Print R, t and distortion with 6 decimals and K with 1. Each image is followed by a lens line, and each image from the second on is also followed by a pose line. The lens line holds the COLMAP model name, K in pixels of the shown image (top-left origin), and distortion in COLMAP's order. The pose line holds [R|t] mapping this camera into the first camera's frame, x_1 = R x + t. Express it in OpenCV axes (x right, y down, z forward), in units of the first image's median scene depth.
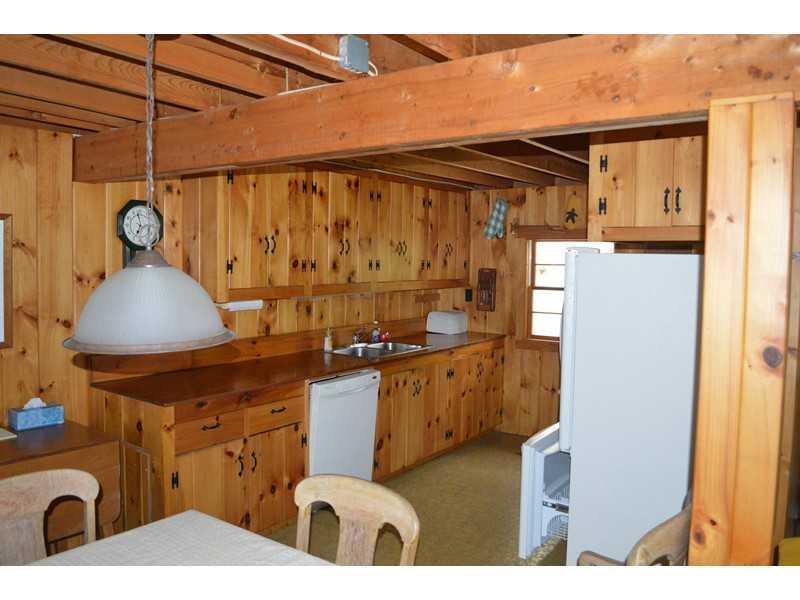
lens RADIAL K [[641.9, 0, 396.6], [0, 641.9, 296.6], [0, 0, 1]] dist [-0.081243, 0.009873]
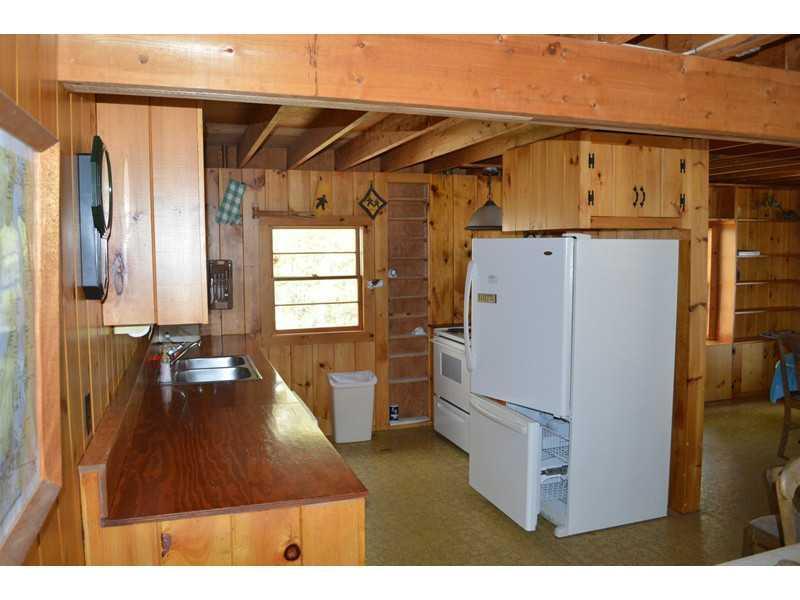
lens RADIAL K [[641.9, 0, 396.6], [0, 641.9, 296.6], [0, 0, 1]] dist [-0.081243, 0.009873]
pose [[0.582957, -0.075204, 0.809015, -0.437463], [0.063098, 0.996891, 0.047201, -0.021263], [-0.810049, 0.023531, 0.585889, 0.324097]]
